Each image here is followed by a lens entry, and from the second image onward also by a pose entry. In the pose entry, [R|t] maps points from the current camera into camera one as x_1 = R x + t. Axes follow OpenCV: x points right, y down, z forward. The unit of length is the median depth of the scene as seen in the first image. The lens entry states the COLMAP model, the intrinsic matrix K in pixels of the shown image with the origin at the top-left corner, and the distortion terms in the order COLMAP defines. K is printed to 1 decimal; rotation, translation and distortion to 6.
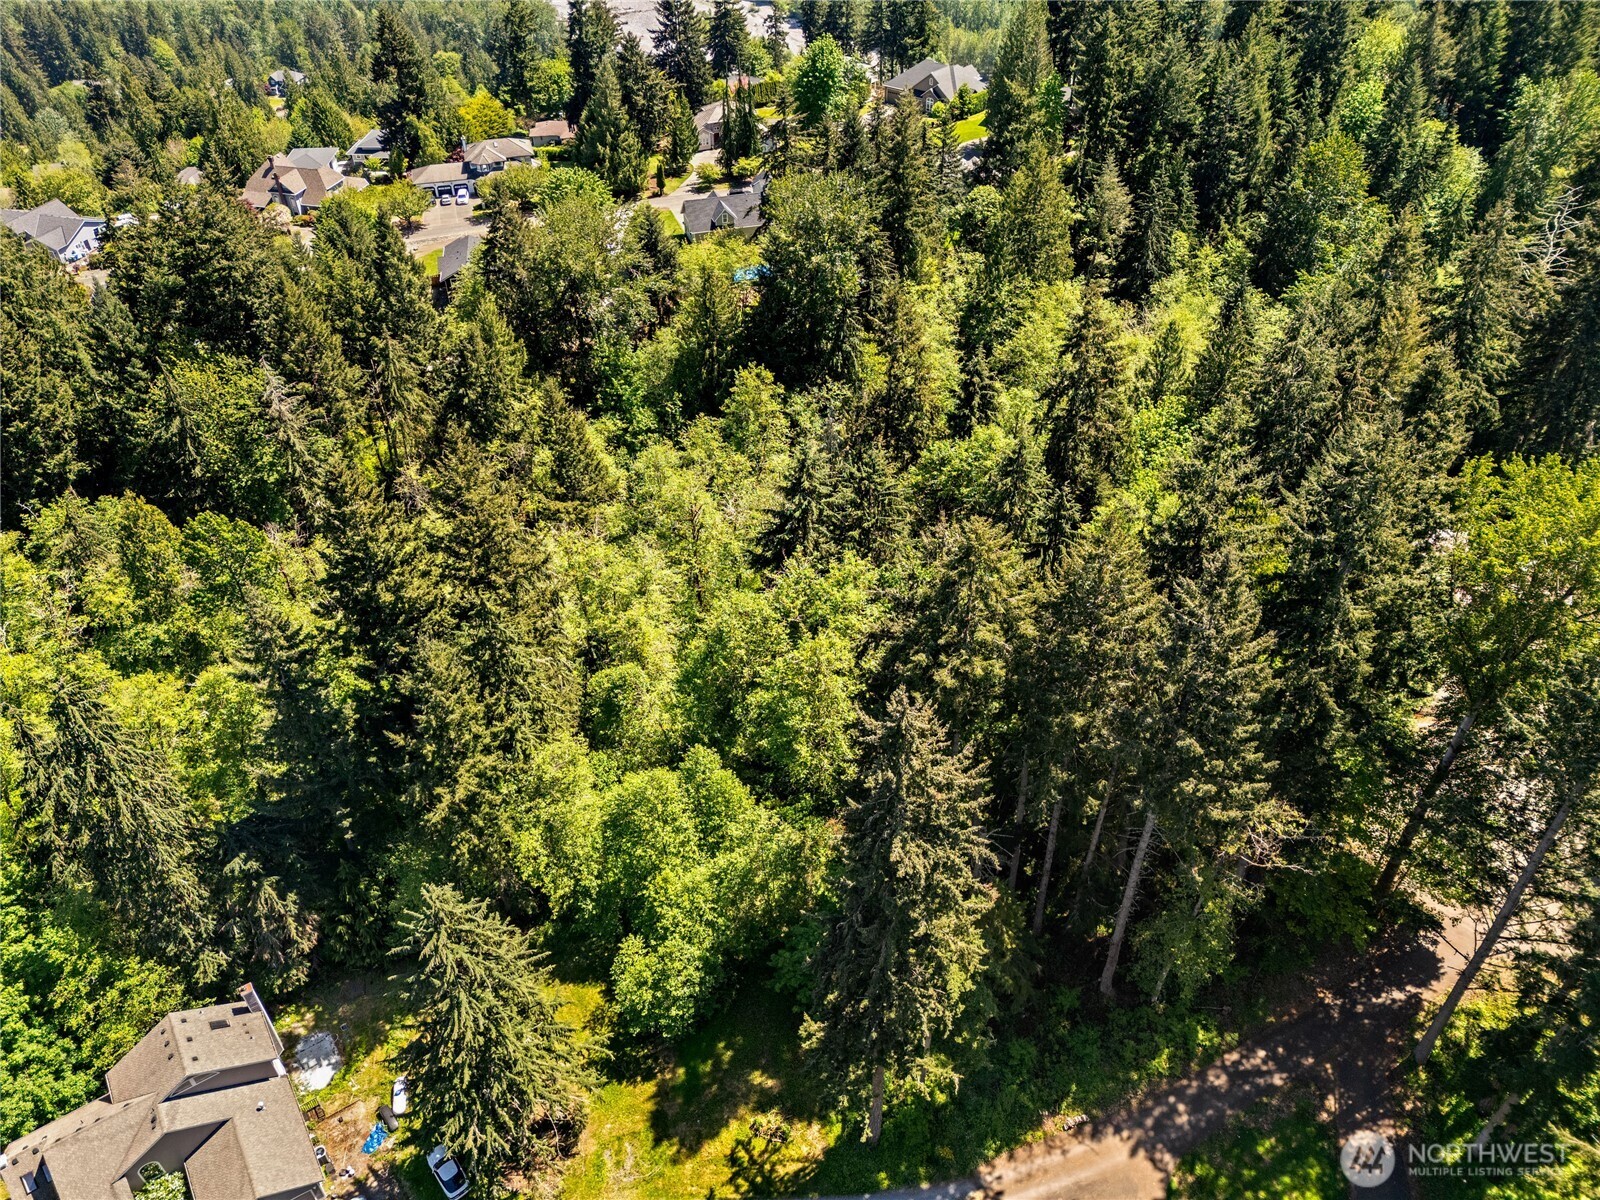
lens RADIAL K [[1164.8, 0, 808.2], [0, 1164.8, 596.1], [0, 0, 1]] dist [0.070780, -0.058034]
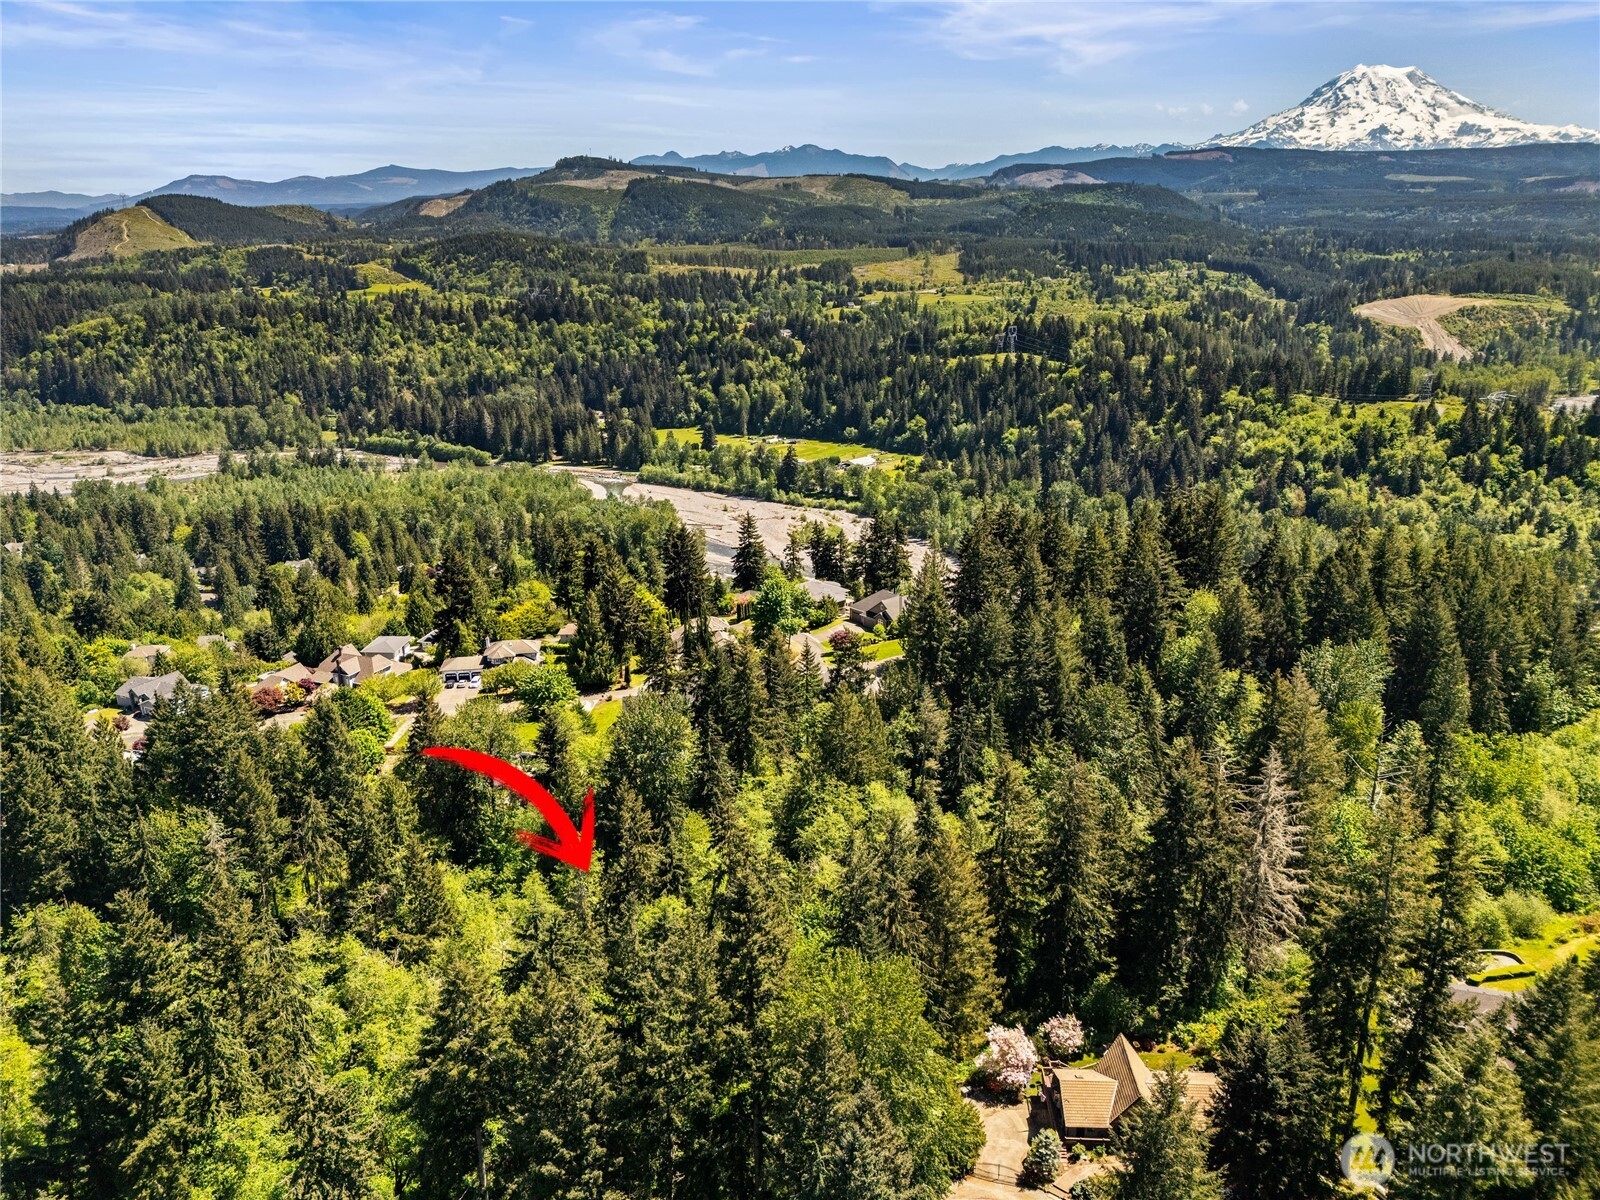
lens RADIAL K [[1168.7, 0, 805.0], [0, 1168.7, 598.6], [0, 0, 1]] dist [0.080064, -0.086053]
pose [[0.989201, 0.042427, -0.140292, 0.385340], [-0.091151, 0.927644, -0.362171, 0.005591], [0.114776, 0.371048, 0.921493, -0.261952]]
